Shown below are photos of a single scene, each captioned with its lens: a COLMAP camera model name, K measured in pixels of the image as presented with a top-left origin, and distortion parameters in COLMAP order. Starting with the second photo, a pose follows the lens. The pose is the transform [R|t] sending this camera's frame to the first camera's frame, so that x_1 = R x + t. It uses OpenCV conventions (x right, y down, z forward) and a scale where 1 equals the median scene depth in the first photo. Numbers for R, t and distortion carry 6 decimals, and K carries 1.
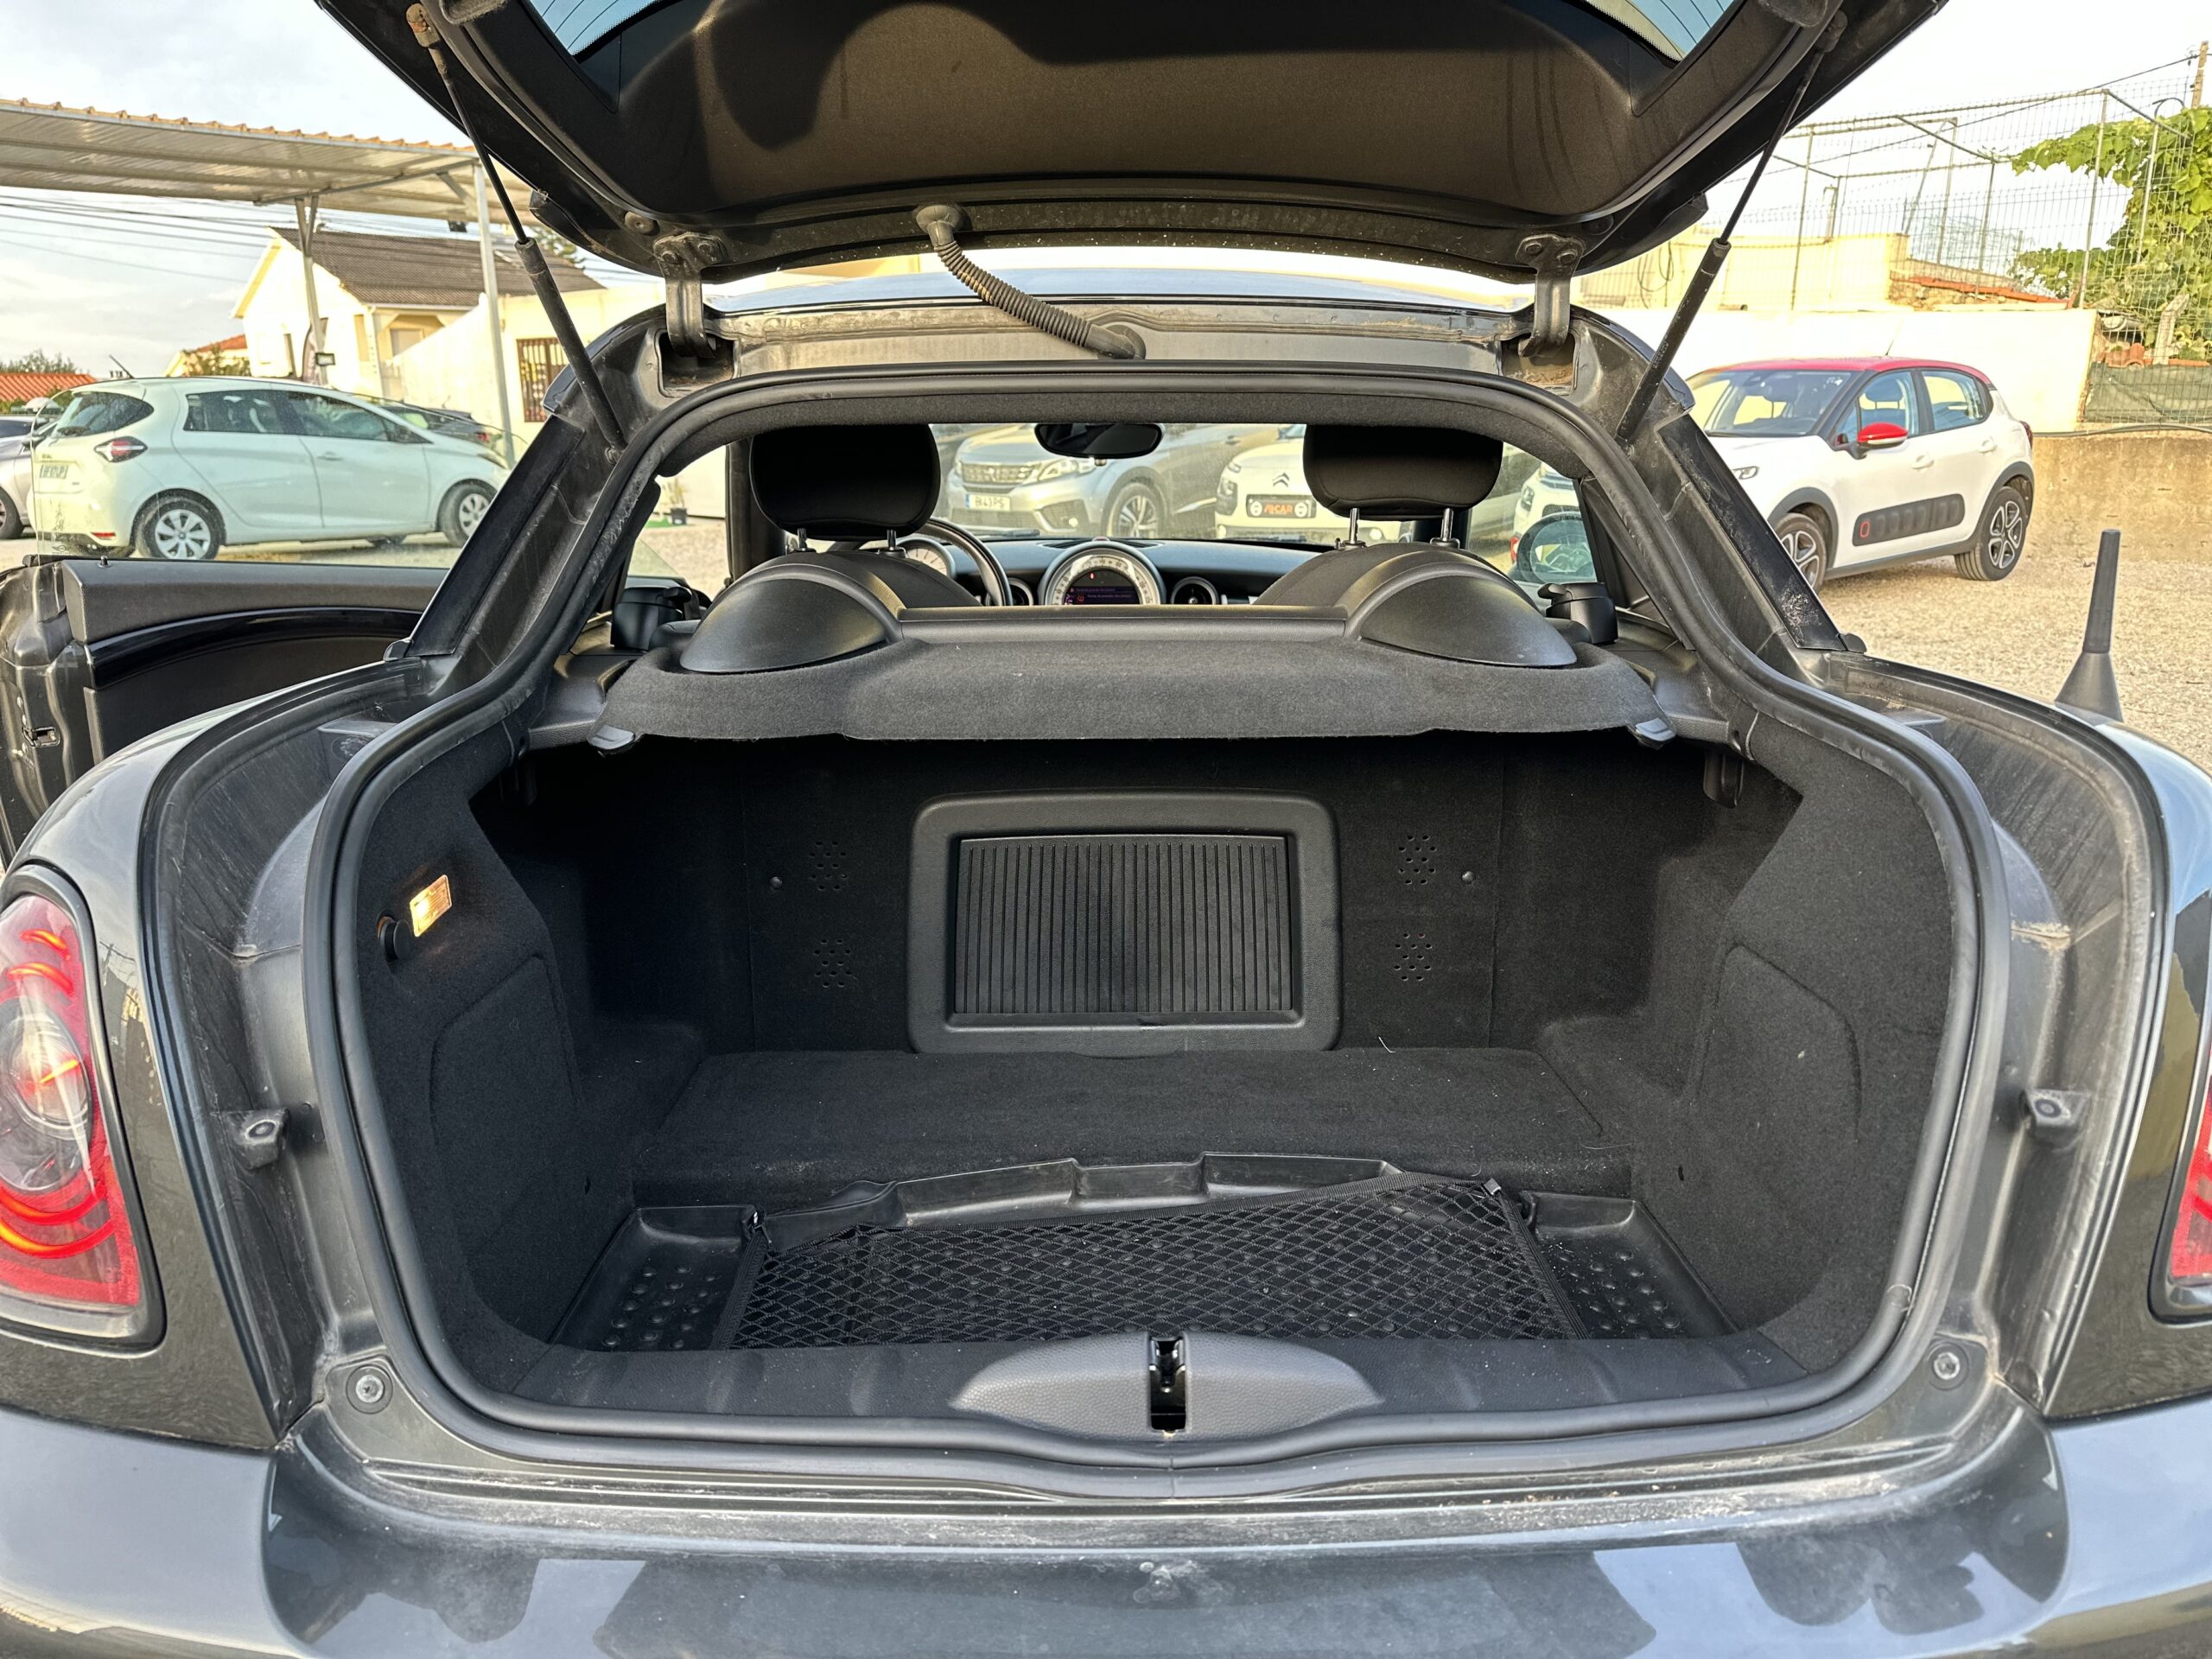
lens RADIAL K [[1482.4, 0, 1092.0], [0, 1482.4, 870.3], [0, 0, 1]] dist [0.035721, -0.014893]
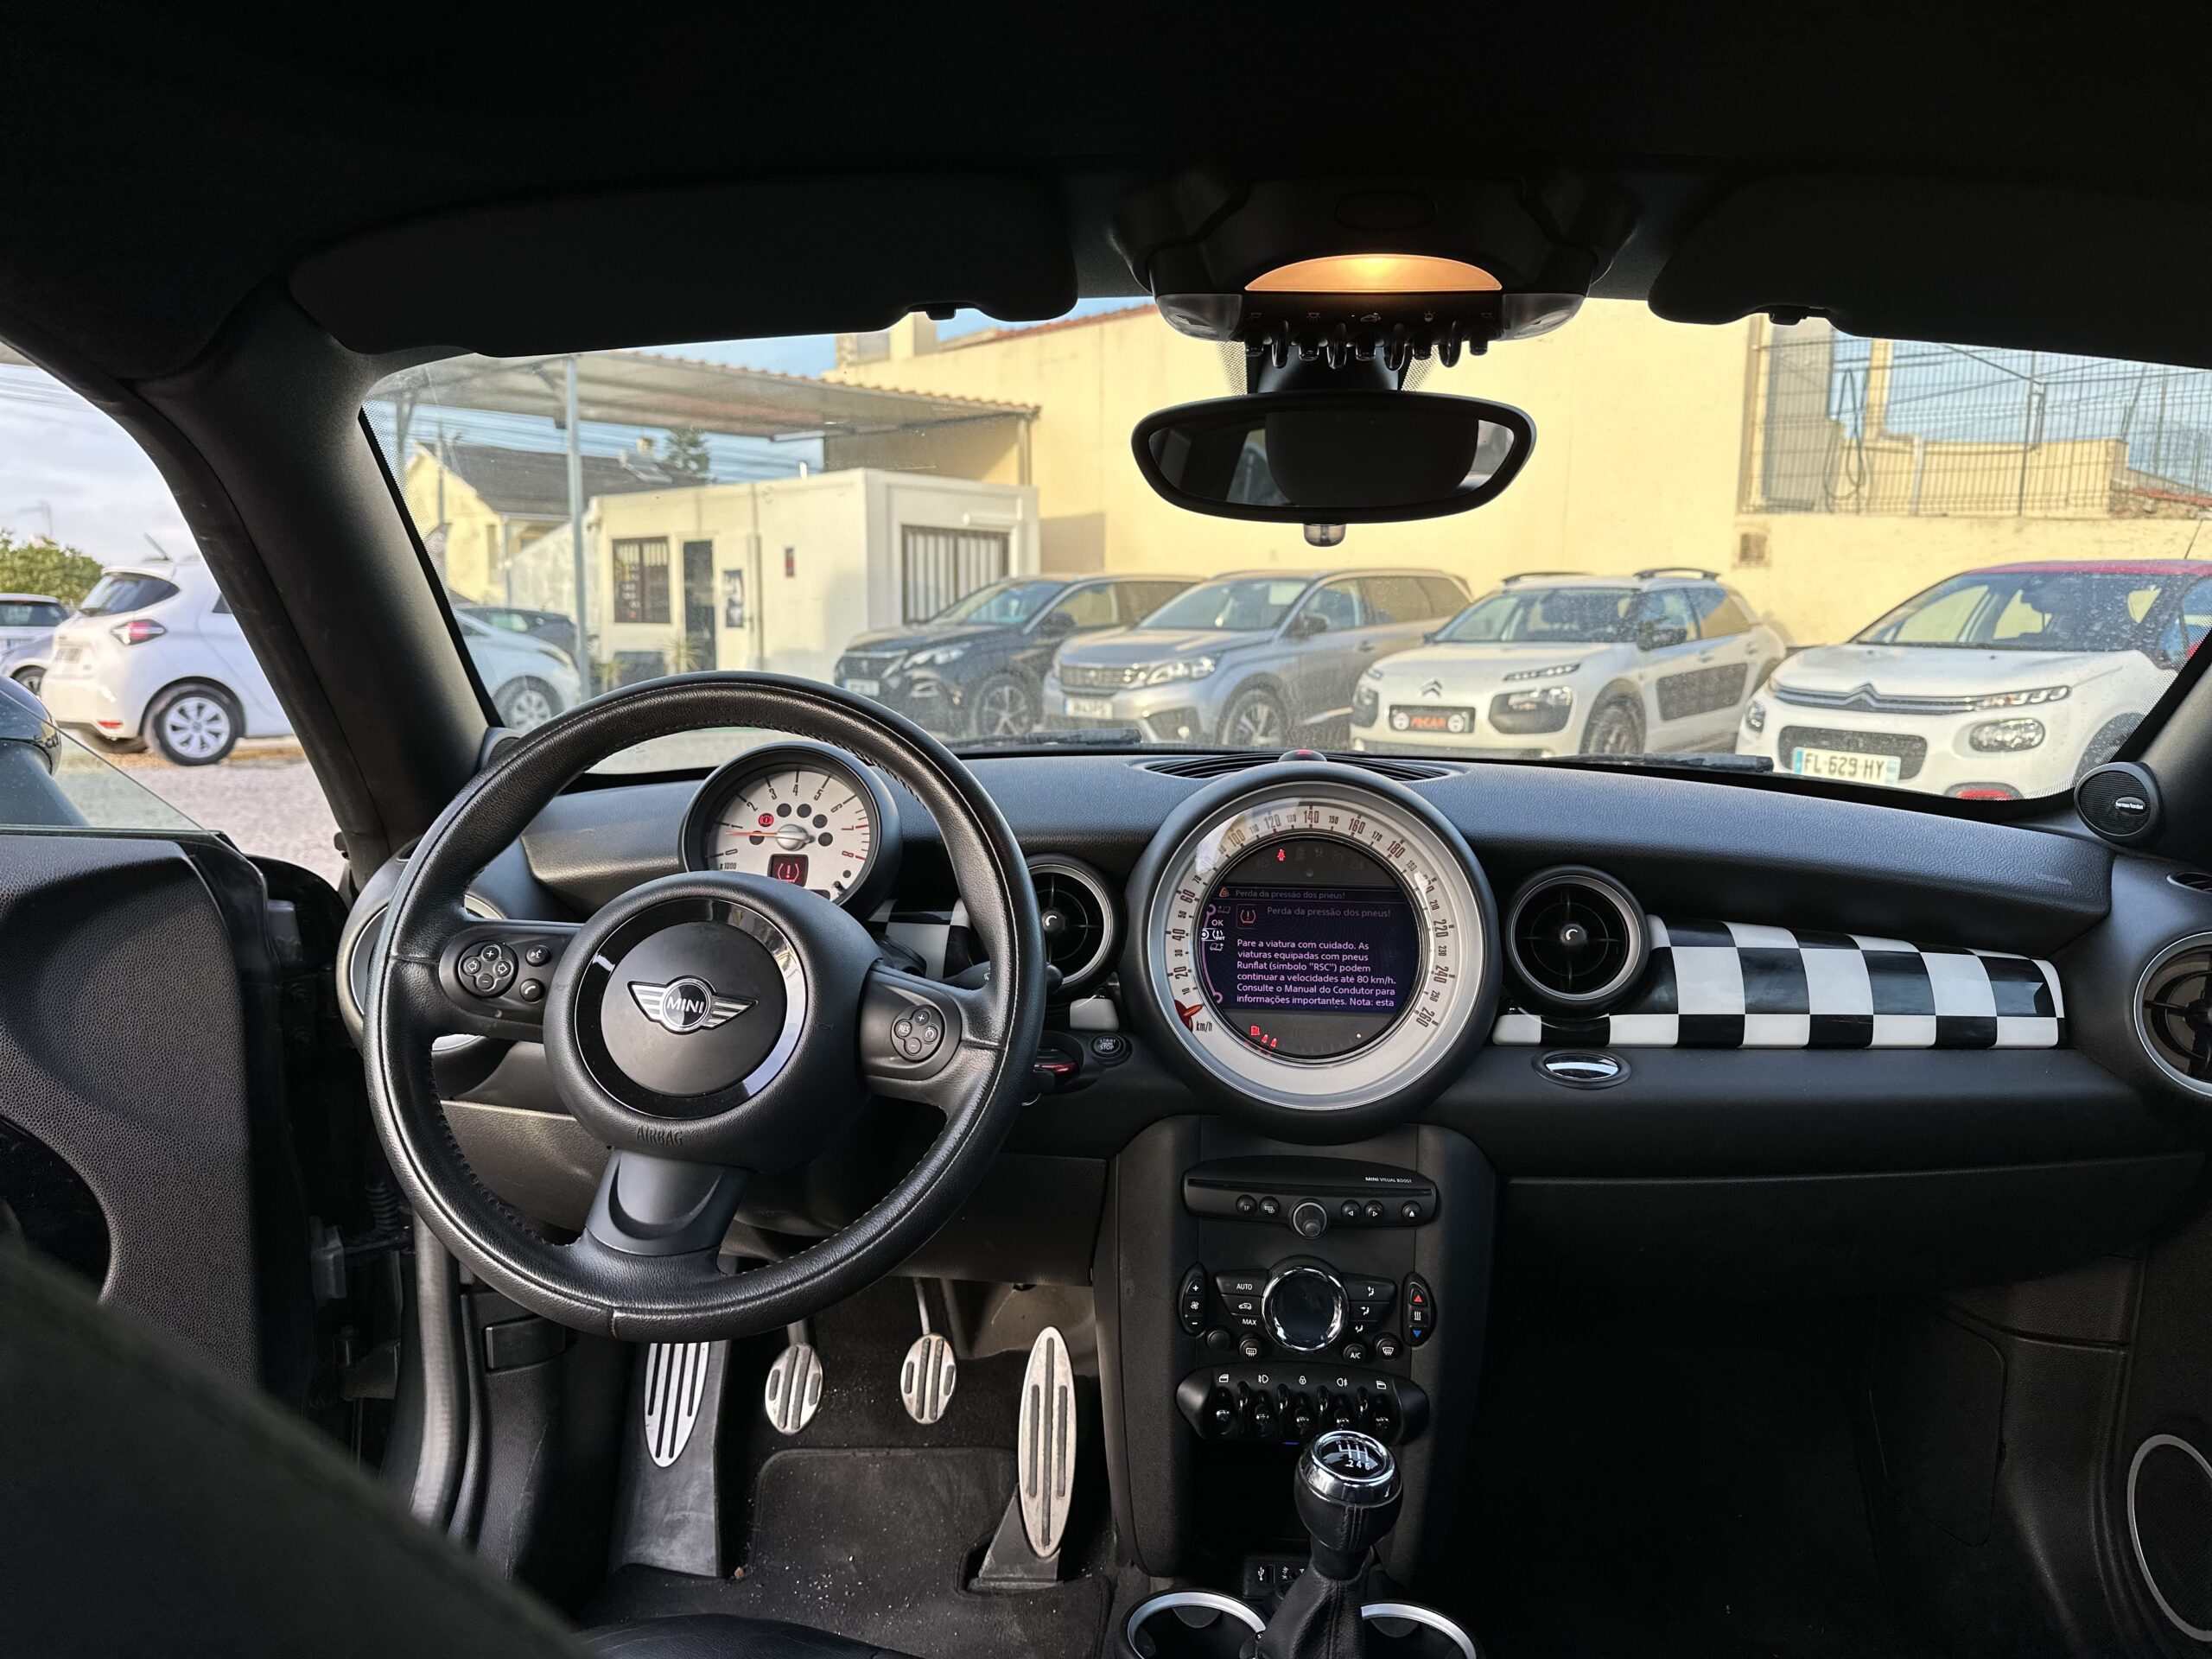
lens RADIAL K [[1482.4, 0, 1111.4], [0, 1482.4, 828.8], [0, 0, 1]] dist [0.035721, -0.014893]
pose [[0.998093, 0.026733, -0.055633, -0.004905], [-0.035580, 0.985706, -0.164672, -0.033974], [0.050436, 0.166338, 0.984778, 0.151840]]
